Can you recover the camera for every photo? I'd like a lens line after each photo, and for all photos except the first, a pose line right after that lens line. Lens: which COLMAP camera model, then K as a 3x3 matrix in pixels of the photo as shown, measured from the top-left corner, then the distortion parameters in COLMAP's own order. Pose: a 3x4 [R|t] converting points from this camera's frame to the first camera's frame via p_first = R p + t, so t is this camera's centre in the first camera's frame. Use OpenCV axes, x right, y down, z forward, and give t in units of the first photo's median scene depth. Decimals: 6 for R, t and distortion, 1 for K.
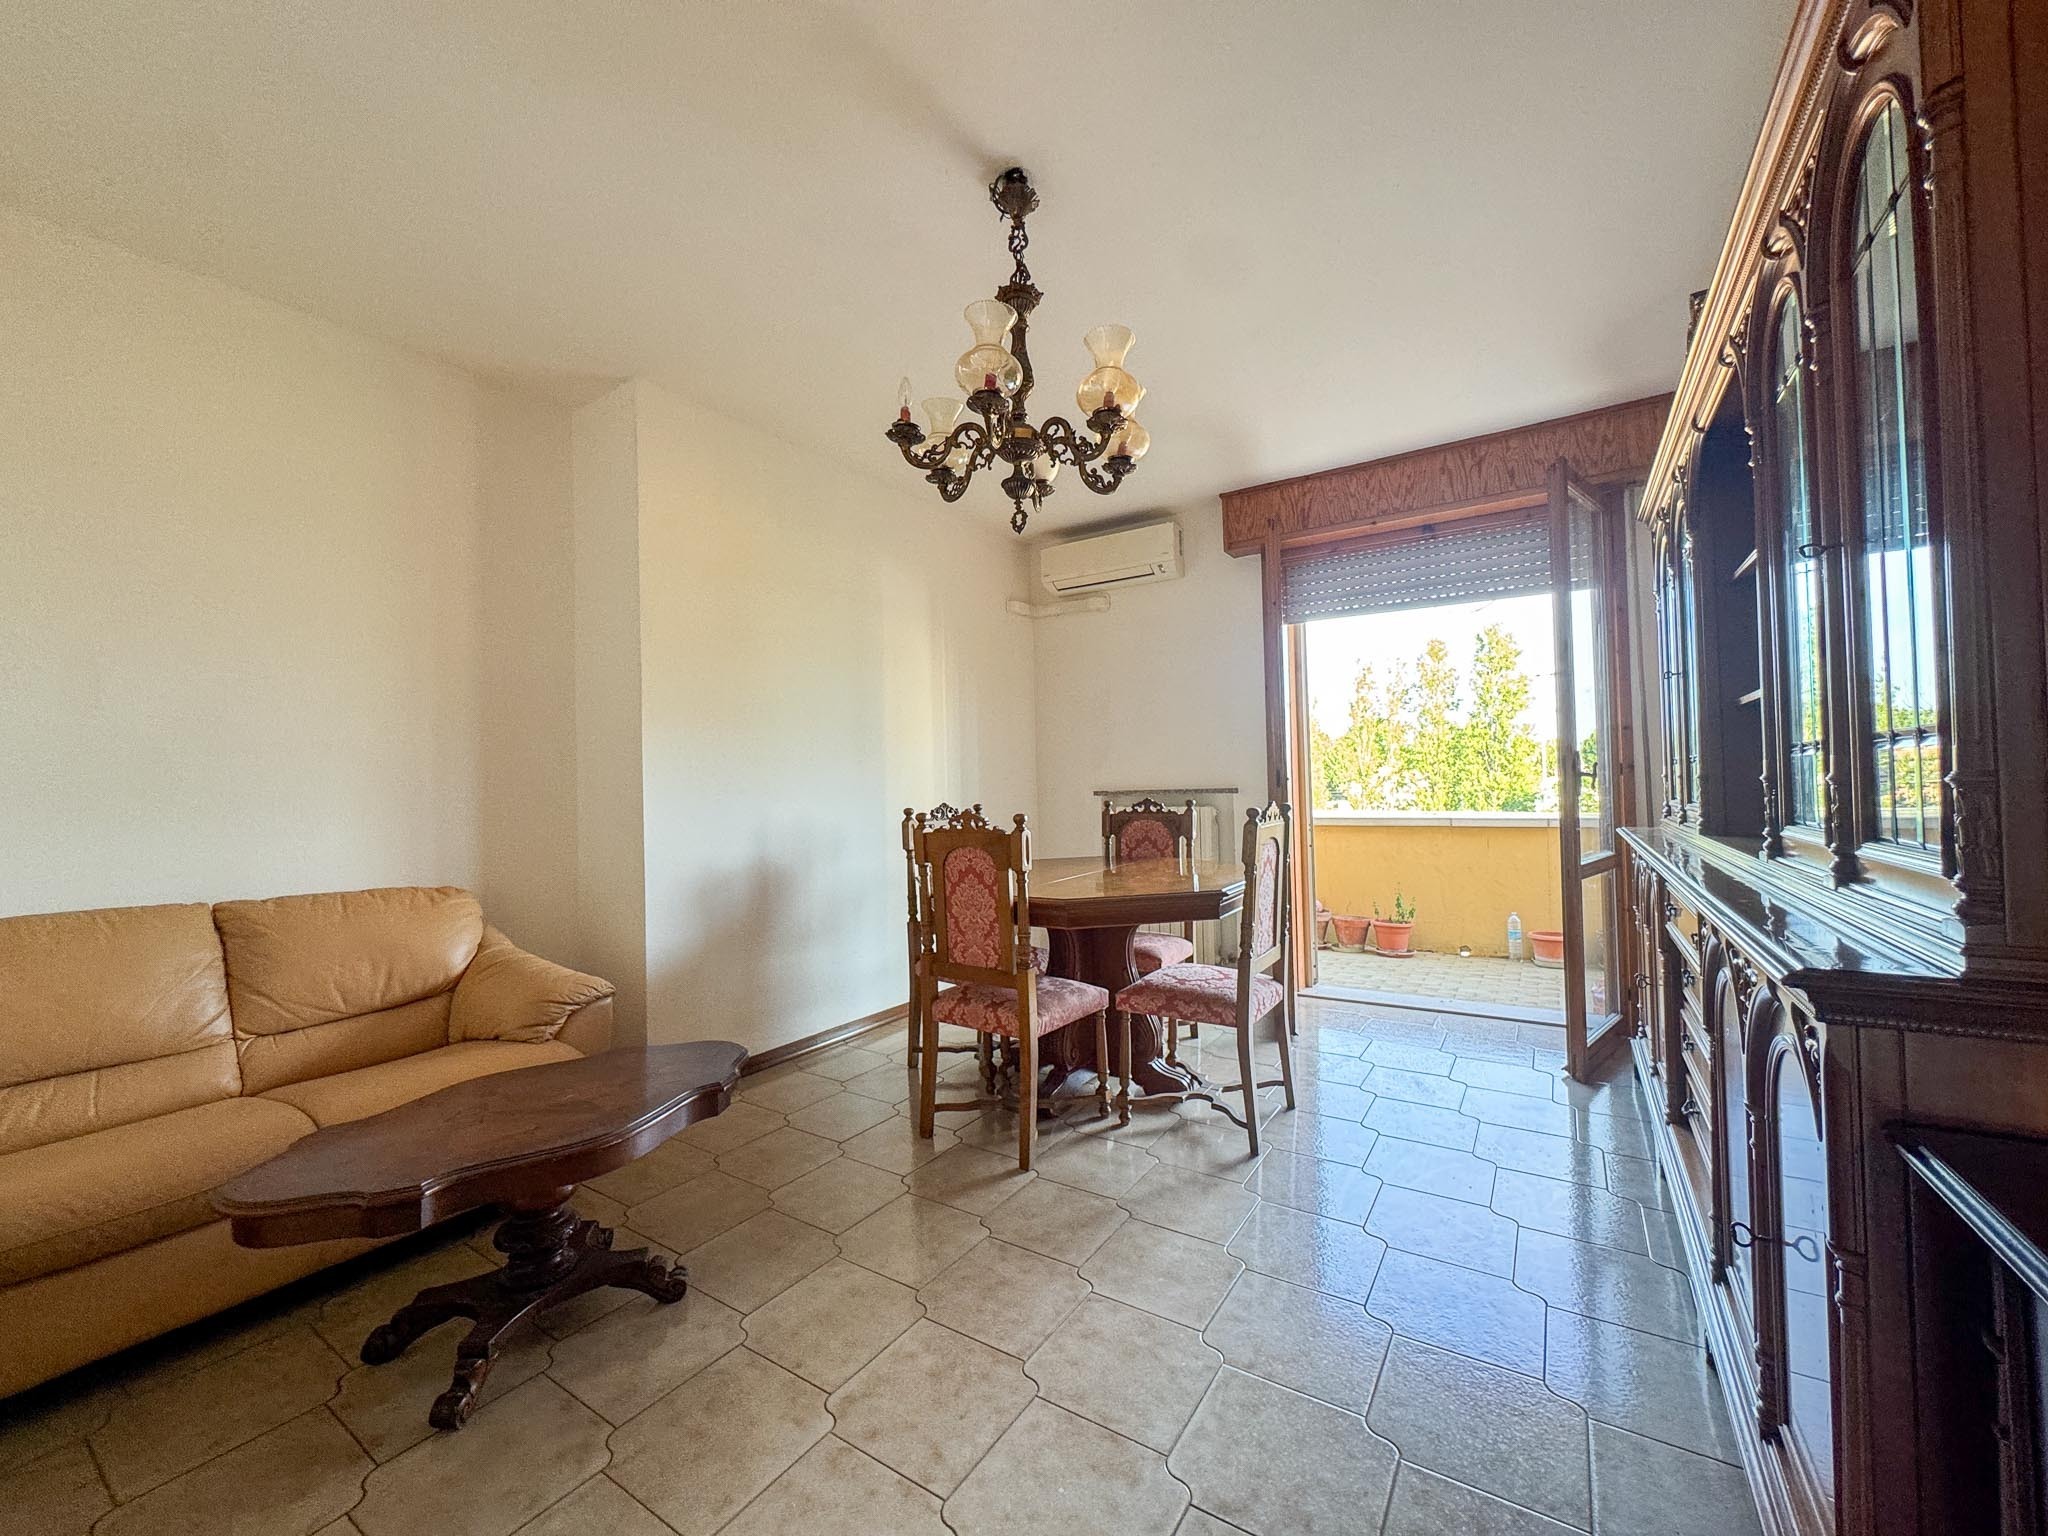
lens RADIAL K [[821.6, 0, 1028.7], [0, 821.6, 769.8], [0, 0, 1]] dist [-0.005093, 0.000757]
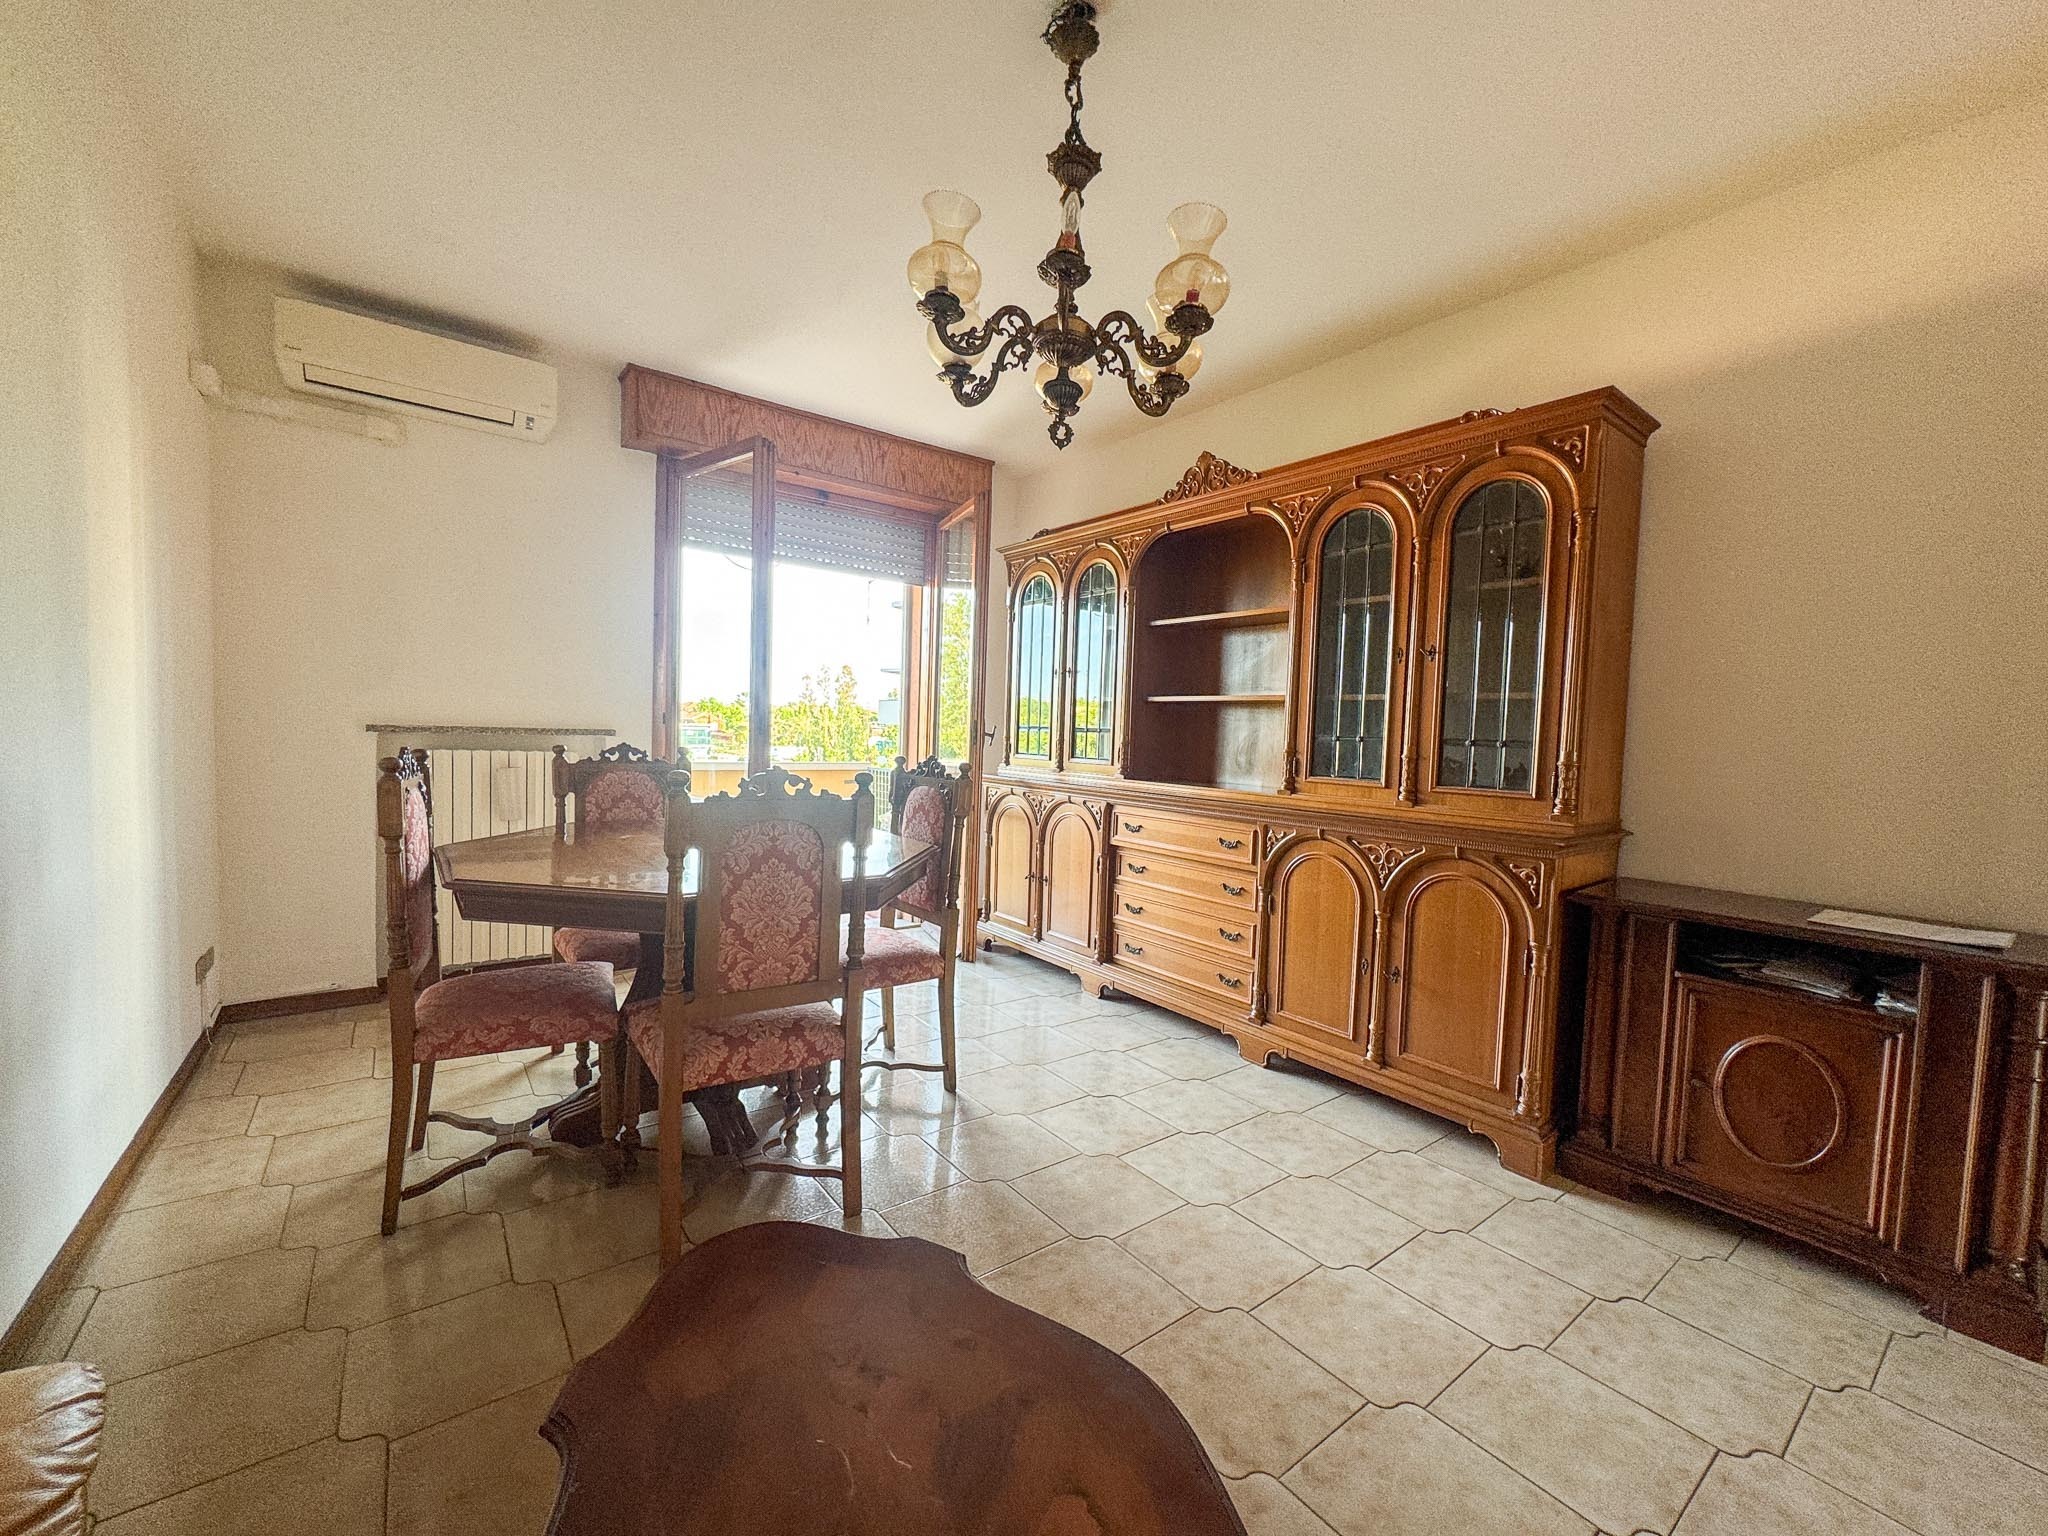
lens RADIAL K [[821.6, 0, 1013.7], [0, 821.6, 769.3], [0, 0, 1]] dist [-0.005093, 0.000757]
pose [[0.334058, -0.012941, 0.942464, -0.388730], [-0.060866, 0.997523, 0.035271, 0.008420], [-0.940585, -0.069147, 0.332443, 0.342028]]
